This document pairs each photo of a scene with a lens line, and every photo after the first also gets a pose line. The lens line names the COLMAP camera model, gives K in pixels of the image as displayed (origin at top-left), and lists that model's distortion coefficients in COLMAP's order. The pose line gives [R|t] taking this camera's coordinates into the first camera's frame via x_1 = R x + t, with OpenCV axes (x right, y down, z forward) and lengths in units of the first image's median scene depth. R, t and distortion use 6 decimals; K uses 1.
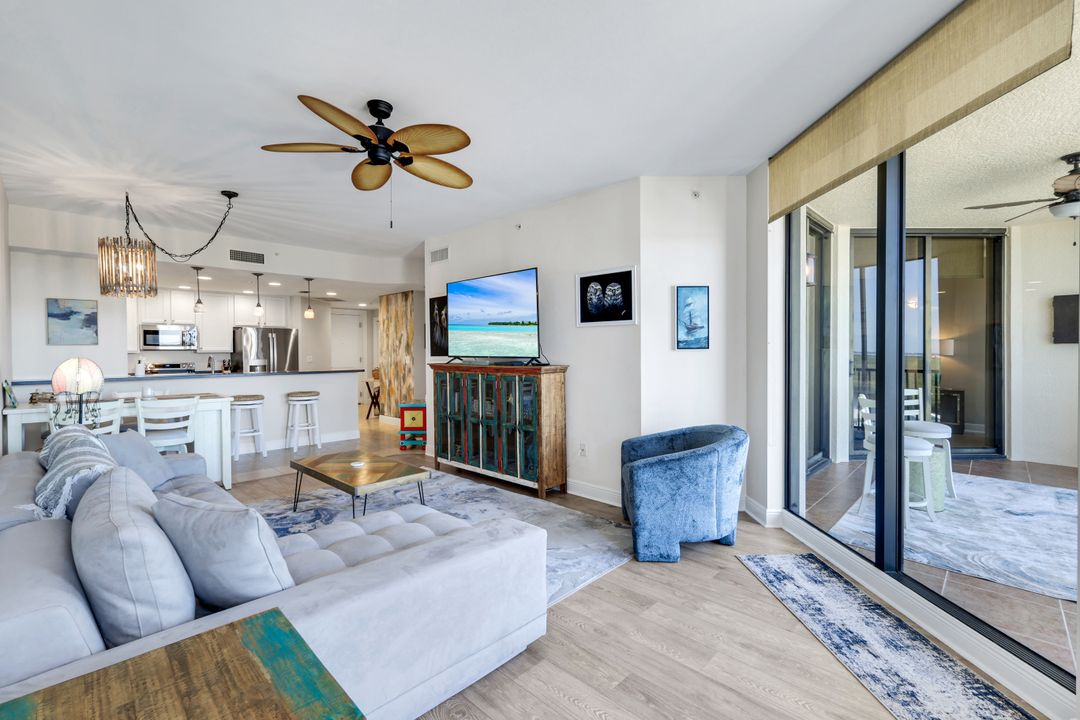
lens RADIAL K [[478.7, 0, 542.5], [0, 478.7, 354.7], [0, 0, 1]] dist [0.000820, -0.004666]
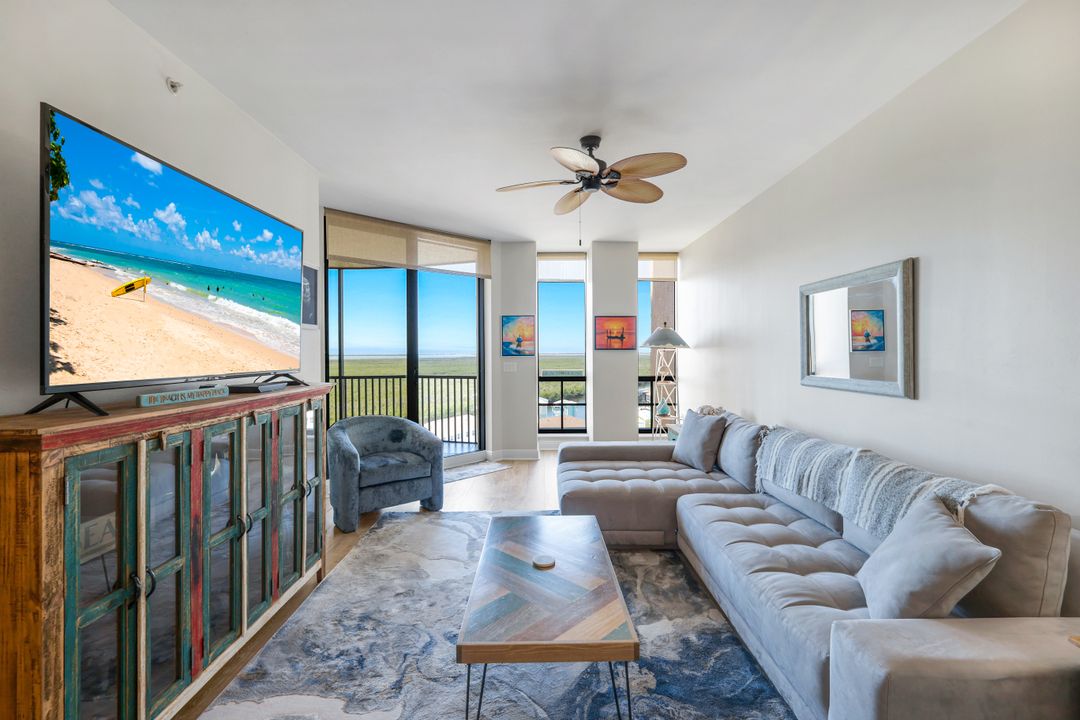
lens RADIAL K [[478.7, 0, 537.7], [0, 478.7, 355.7], [0, 0, 1]] dist [0.000820, -0.004666]
pose [[-0.693194, 0.001679, 0.720749, -0.694112], [0.016197, 0.999781, 0.013250, -0.018381], [-0.720569, 0.020859, -0.693070, 1.226451]]
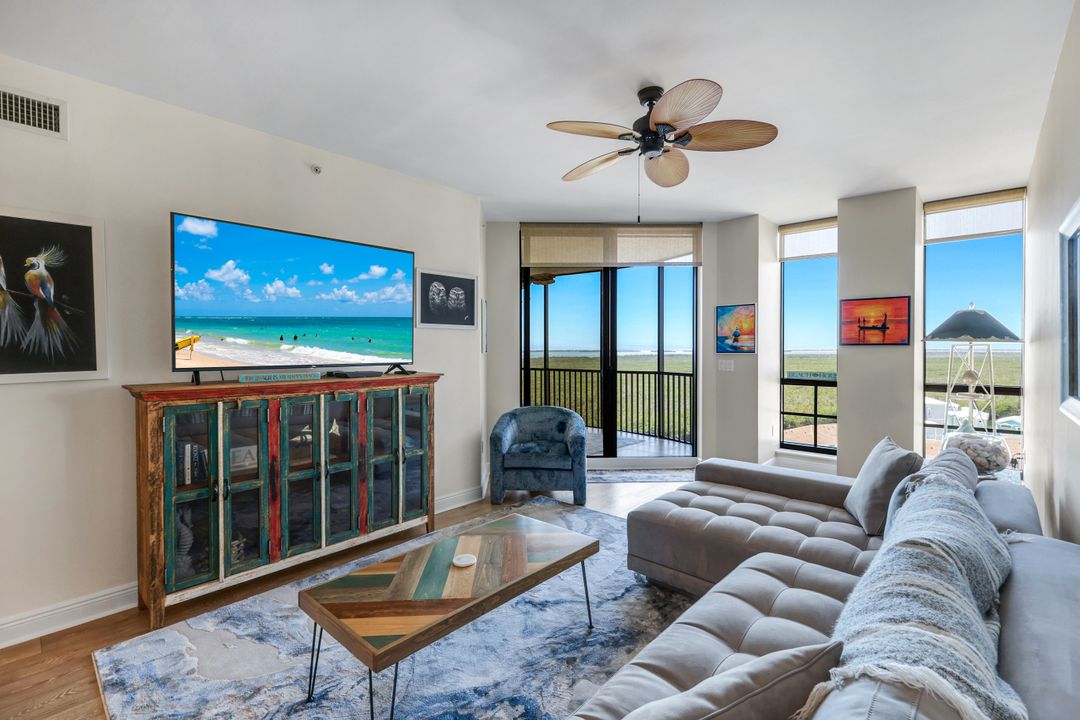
lens RADIAL K [[478.7, 0, 537.5], [0, 478.7, 355.0], [0, 0, 1]] dist [0.000820, -0.004666]
pose [[-0.018380, -0.008270, 0.999797, -0.828814], [0.015053, 0.999850, 0.008547, -0.012233], [-0.999718, 0.015207, -0.018253, 0.813184]]
